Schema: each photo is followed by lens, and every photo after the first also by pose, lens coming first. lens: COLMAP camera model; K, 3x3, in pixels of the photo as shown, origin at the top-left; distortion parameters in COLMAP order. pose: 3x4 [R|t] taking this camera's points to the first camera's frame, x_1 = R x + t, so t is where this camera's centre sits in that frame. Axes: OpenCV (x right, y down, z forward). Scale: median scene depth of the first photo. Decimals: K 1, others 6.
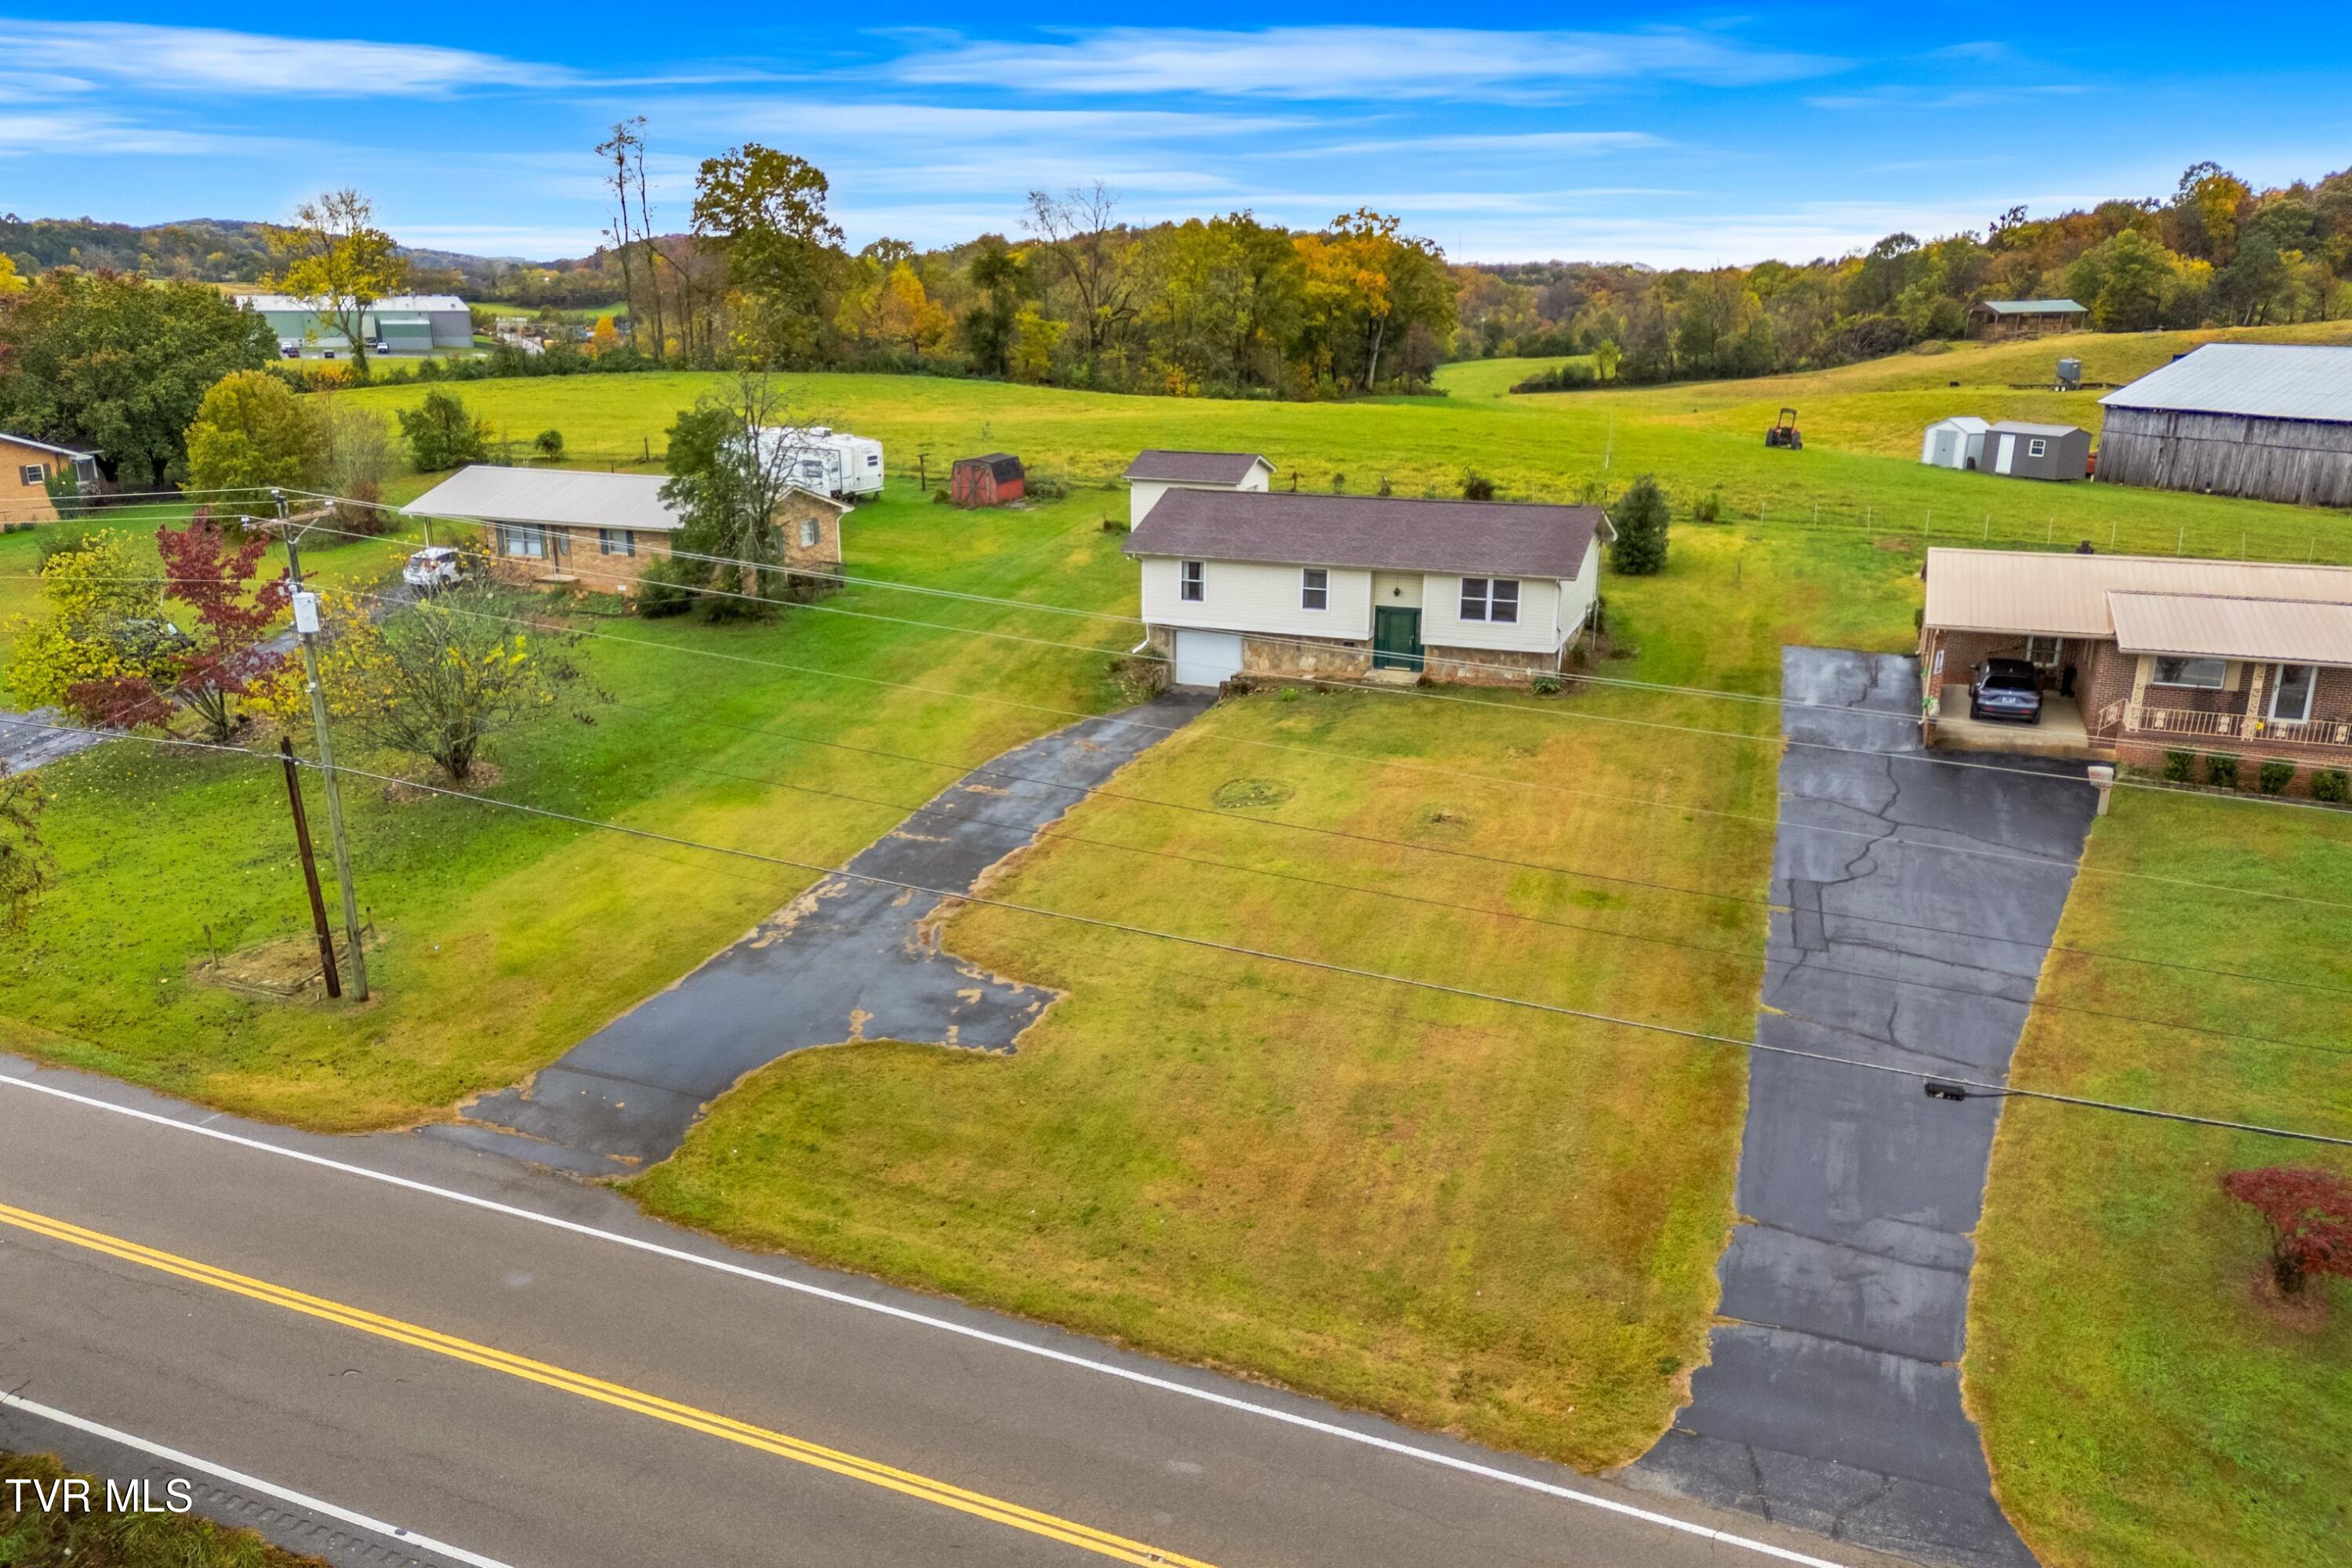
lens RADIAL K [[1683.1, 0, 1176.0], [0, 1683.1, 784.0], [0, 0, 1]] dist [0.136568, -0.152072]
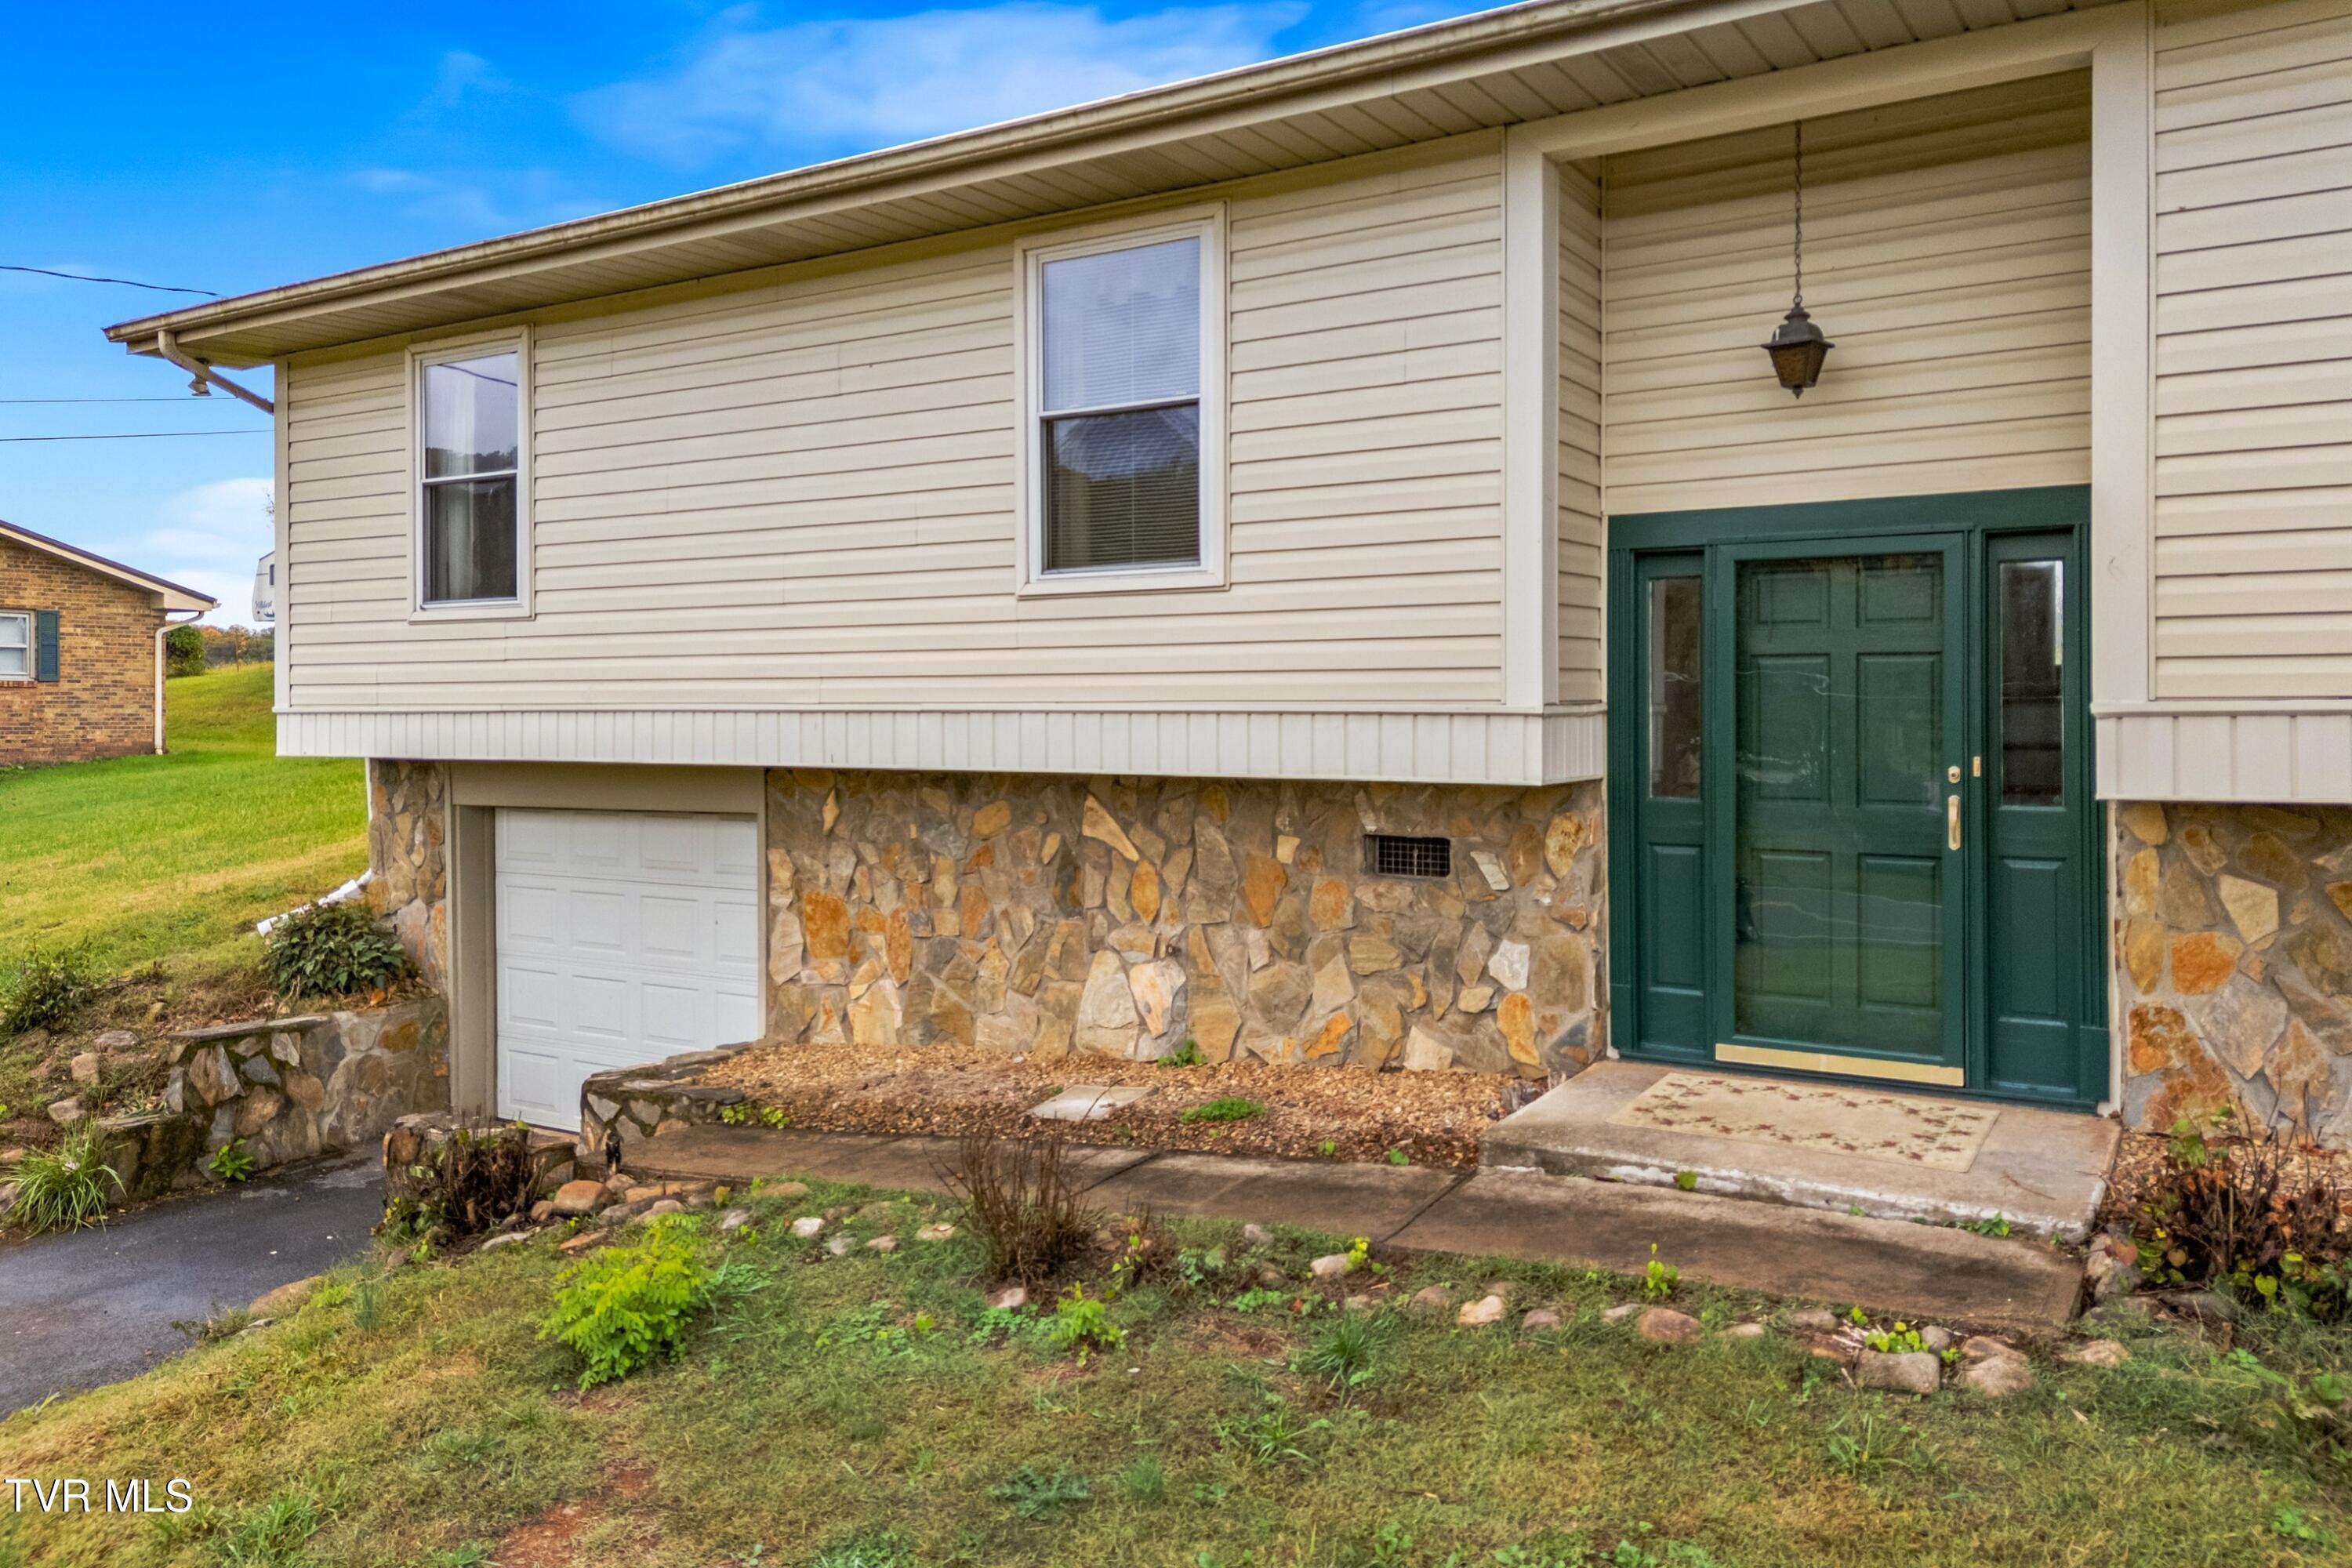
lens RADIAL K [[1758.4, 0, 1146.7], [0, 1758.4, 703.0], [0, 0, 1]] dist [0.113357, -0.120206]
pose [[0.980368, -0.003510, -0.197147, 0.109229], [-0.052491, 0.959116, -0.278102, -0.055860], [0.190063, 0.282991, 0.940102, 0.868680]]
